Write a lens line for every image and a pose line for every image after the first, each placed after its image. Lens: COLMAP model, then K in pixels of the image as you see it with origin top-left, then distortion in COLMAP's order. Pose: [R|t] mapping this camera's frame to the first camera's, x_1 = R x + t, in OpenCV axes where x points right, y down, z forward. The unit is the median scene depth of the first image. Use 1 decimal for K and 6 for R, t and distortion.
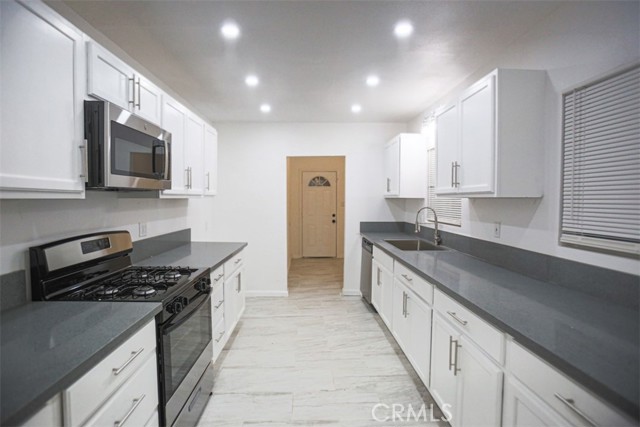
lens RADIAL K [[324.1, 0, 304.0], [0, 324.1, 208.0], [0, 0, 1]] dist [-0.066593, 0.033775]
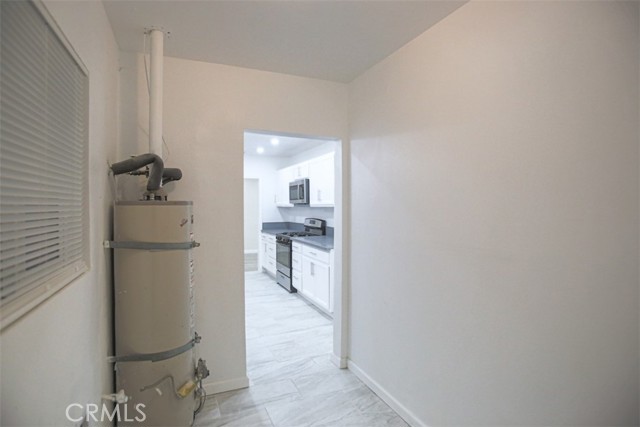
lens RADIAL K [[324.1, 0, 304.0], [0, 324.1, 208.0], [0, 0, 1]] dist [-0.066593, 0.033775]
pose [[-0.928380, 0.007279, -0.371561, 0.324303], [-0.005052, 0.999469, 0.032203, -0.066150], [0.371597, 0.031774, -0.927850, 2.179913]]
